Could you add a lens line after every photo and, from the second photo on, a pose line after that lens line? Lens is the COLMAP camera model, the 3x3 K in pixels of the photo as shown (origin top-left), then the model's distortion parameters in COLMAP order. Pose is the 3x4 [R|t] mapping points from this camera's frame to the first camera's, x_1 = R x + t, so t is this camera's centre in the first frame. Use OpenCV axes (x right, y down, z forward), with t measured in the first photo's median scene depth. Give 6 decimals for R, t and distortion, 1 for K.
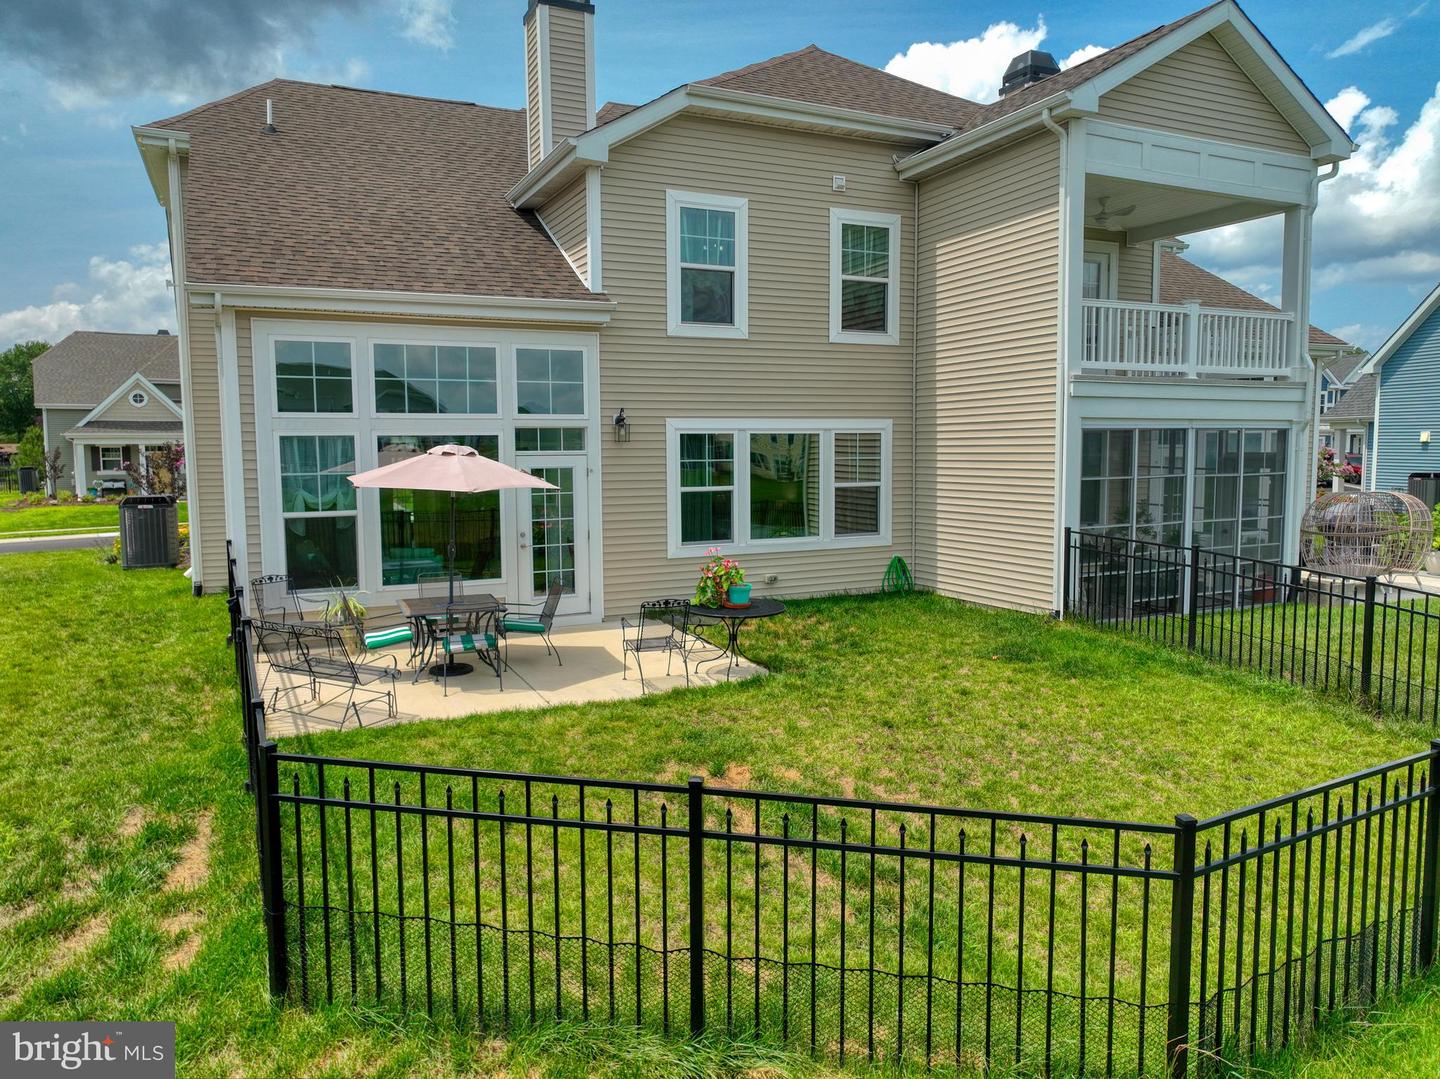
lens RADIAL K [[1007.2, 0, 720.0], [0, 1007.2, 539.5], [0, 0, 1]] dist [0.008642, 0.002185]
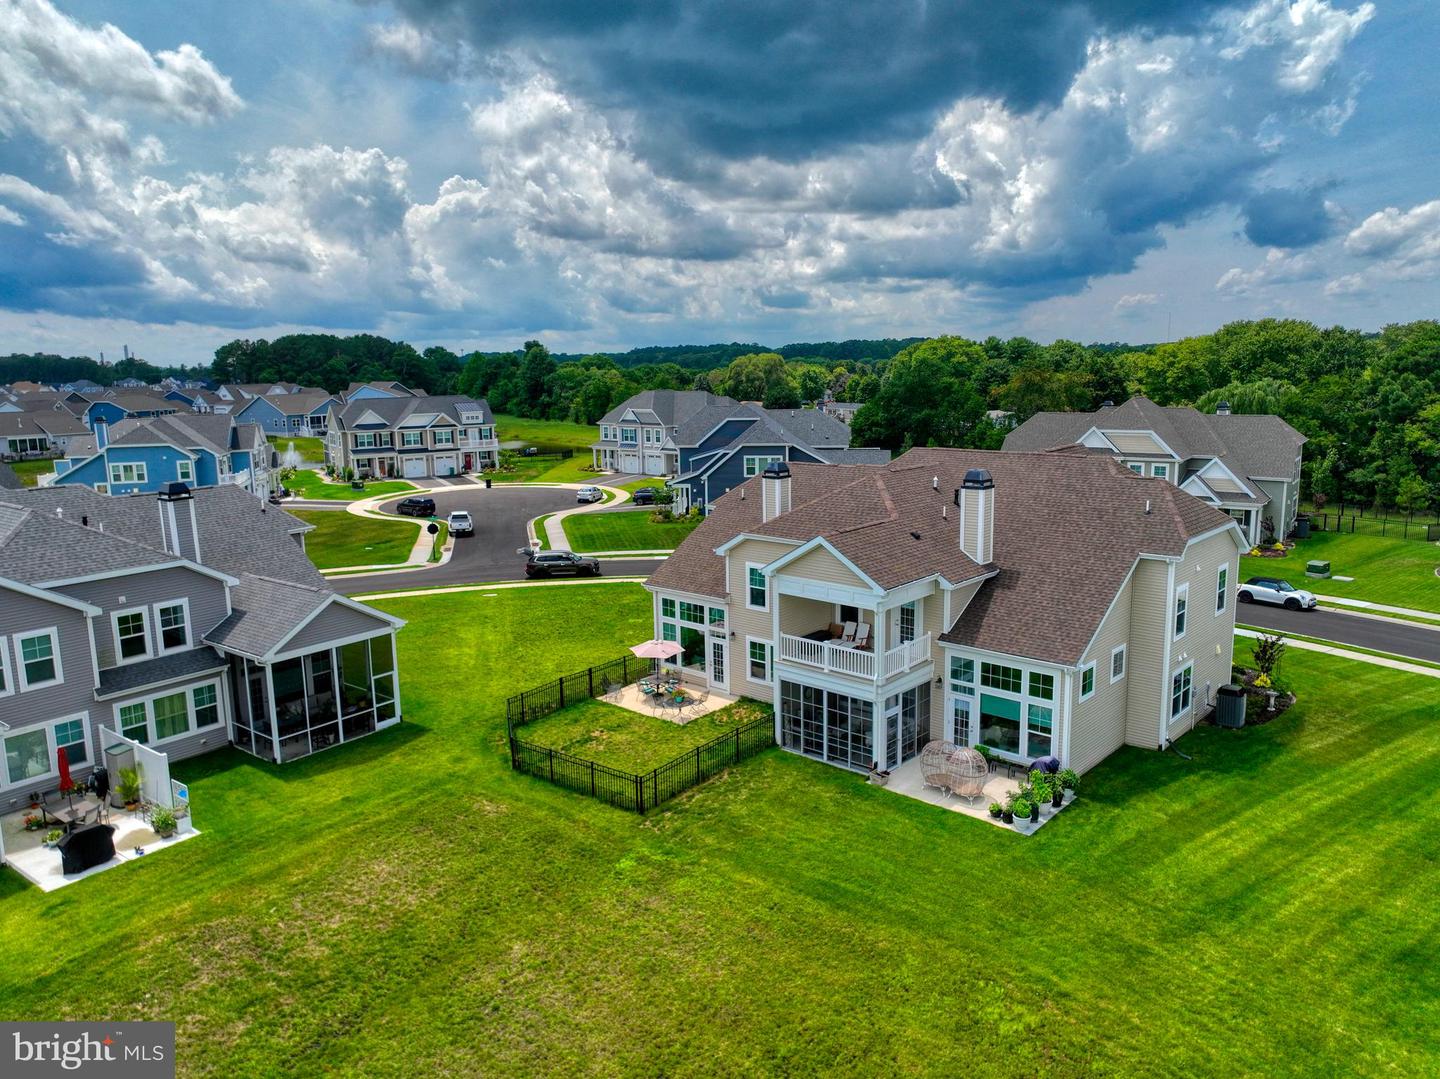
lens RADIAL K [[1007.2, 0, 720.0], [0, 1007.2, 539.5], [0, 0, 1]] dist [0.008642, 0.002185]
pose [[0.381041, 0.160389, -0.910540, 2.464775], [-0.068681, 0.987027, 0.145121, -0.787892], [0.922004, 0.007240, 0.387113, -0.215511]]
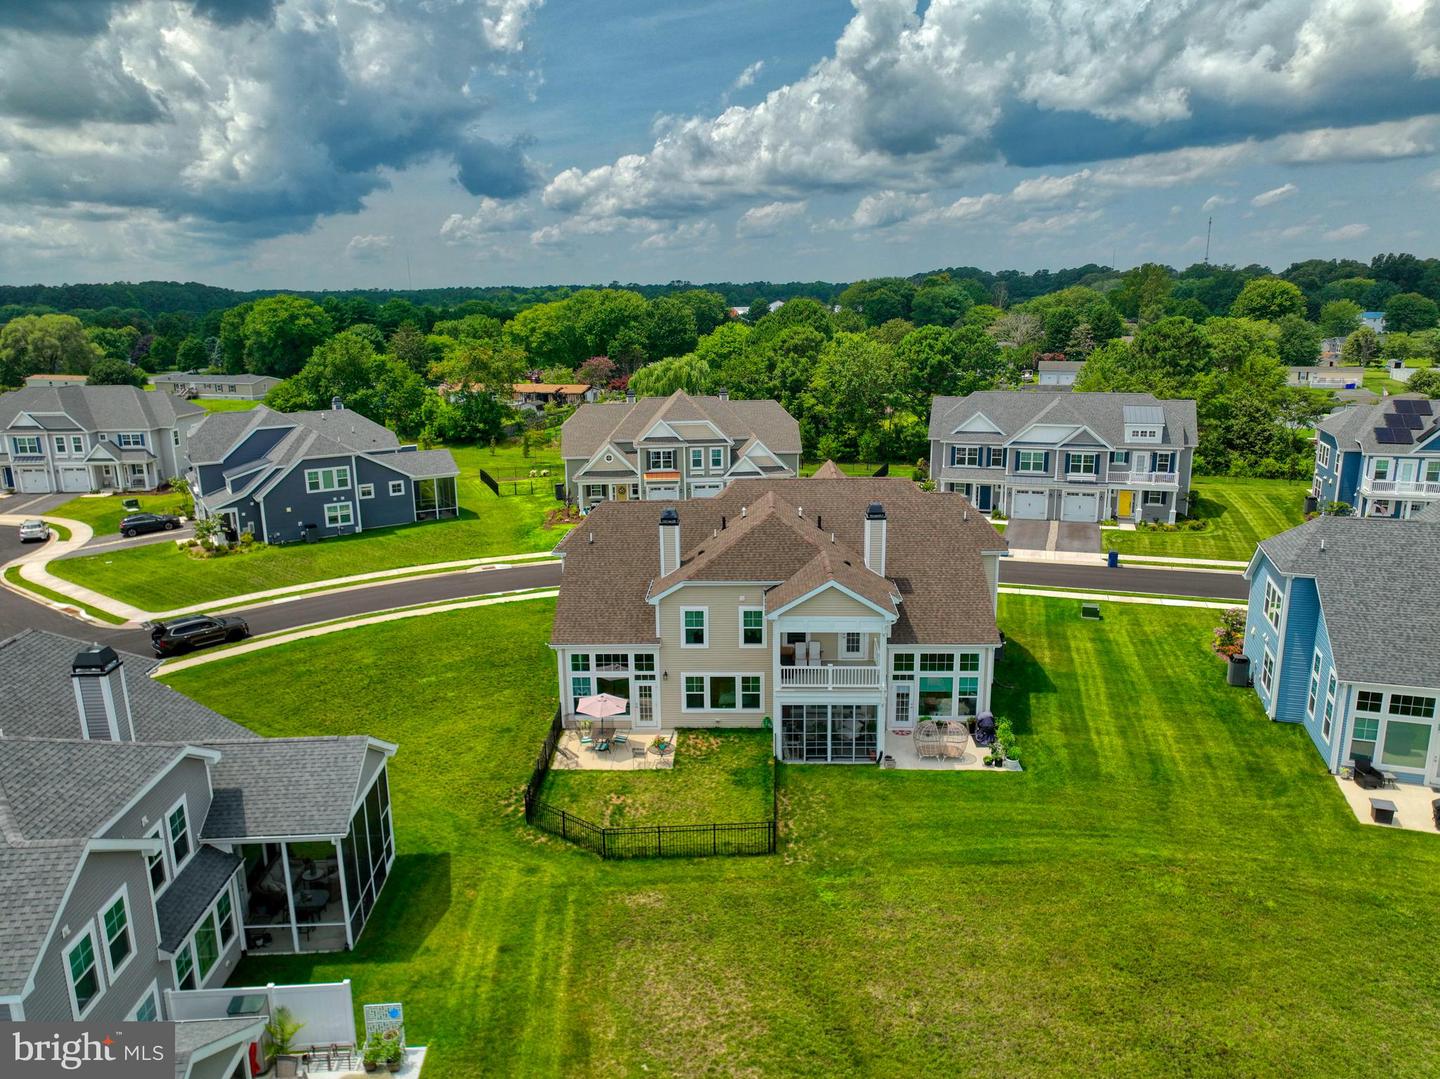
lens RADIAL K [[1007.2, 0, 720.0], [0, 1007.2, 539.5], [0, 0, 1]] dist [0.008642, 0.002185]
pose [[0.887204, 0.104142, -0.449470, 1.402390], [-0.034156, 0.986344, 0.161117, -1.018254], [0.460111, -0.127592, 0.878646, -1.654080]]
